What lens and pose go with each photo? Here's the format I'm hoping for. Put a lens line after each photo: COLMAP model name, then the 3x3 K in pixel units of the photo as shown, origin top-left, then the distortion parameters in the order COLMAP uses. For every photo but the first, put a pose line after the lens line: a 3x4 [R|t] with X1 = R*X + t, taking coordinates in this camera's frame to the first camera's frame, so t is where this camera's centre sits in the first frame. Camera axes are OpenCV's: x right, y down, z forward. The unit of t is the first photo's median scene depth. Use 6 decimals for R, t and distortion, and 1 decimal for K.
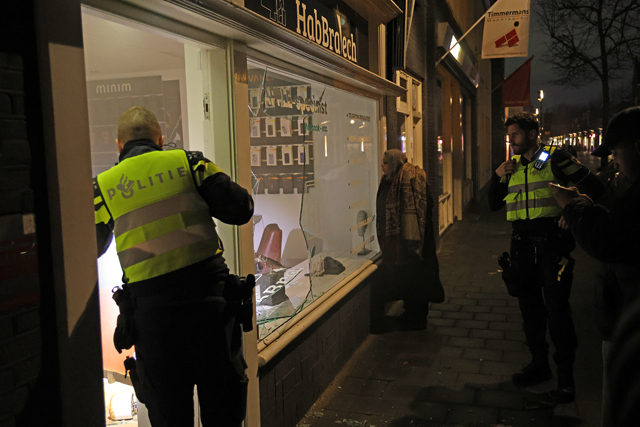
lens RADIAL K [[680.5, 0, 317.4], [0, 680.5, 217.1], [0, 0, 1]] dist [0.050745, 0.000000]
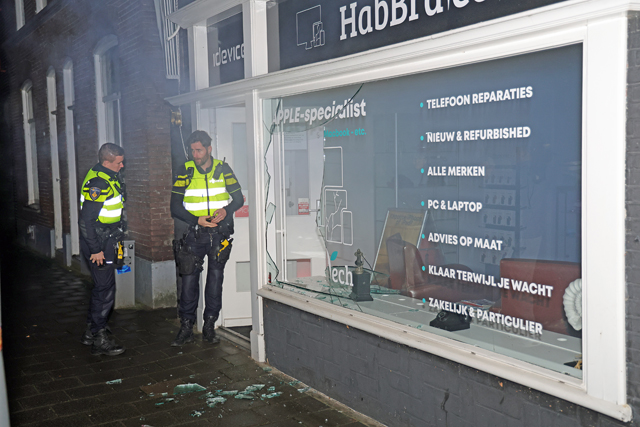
lens RADIAL K [[759.4, 0, 316.5], [0, 759.4, 211.6], [0, 0, 1]] dist [0.106915, 0.000000]
pose [[-0.691484, 0.094225, -0.716220, 0.504990], [-0.026777, 0.987432, 0.155758, -0.117133], [0.721895, 0.126883, -0.680271, 1.075400]]
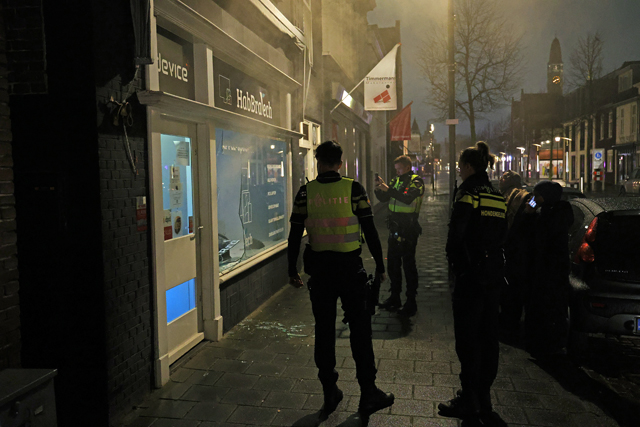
lens RADIAL K [[646.0, 0, 324.3], [0, 646.0, 212.3], [0, 0, 1]] dist [0.018741, 0.000000]
pose [[0.991532, 0.001962, 0.129851, -0.014196], [0.002787, 0.999334, -0.036382, 0.039408], [-0.129836, 0.036435, 0.990866, -0.415161]]
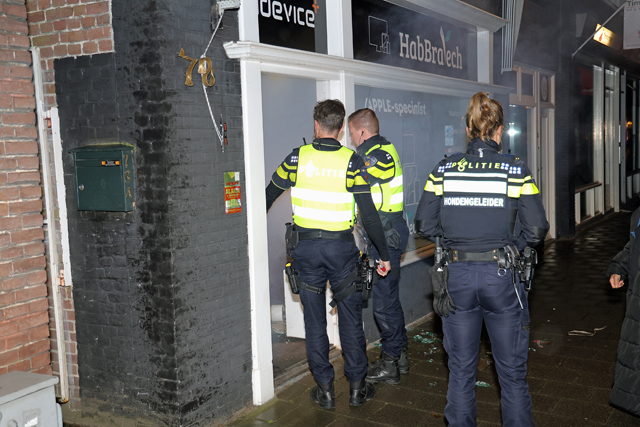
lens RADIAL K [[803.1, 0, 319.7], [0, 803.1, 217.1], [0, 0, 1]] dist [0.073259, 0.000000]
pose [[0.975369, 0.018358, -0.219816, 0.106555], [-0.018561, 0.999827, 0.001146, 0.034401], [0.219799, 0.002962, 0.975541, -0.380498]]
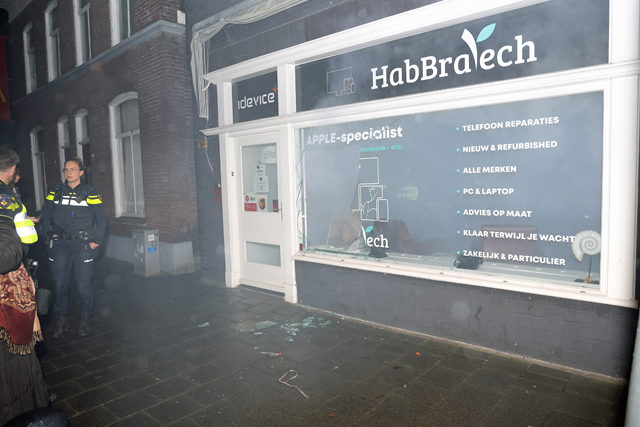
lens RADIAL K [[437.9, 0, 324.1], [0, 437.9, 212.8], [0, 0, 1]] dist [-0.069549, 0.011955]
pose [[-0.432647, 0.114039, -0.894322, 0.574487], [-0.043997, 0.988115, 0.147283, -0.079552], [0.900489, 0.103069, -0.422487, 0.817712]]
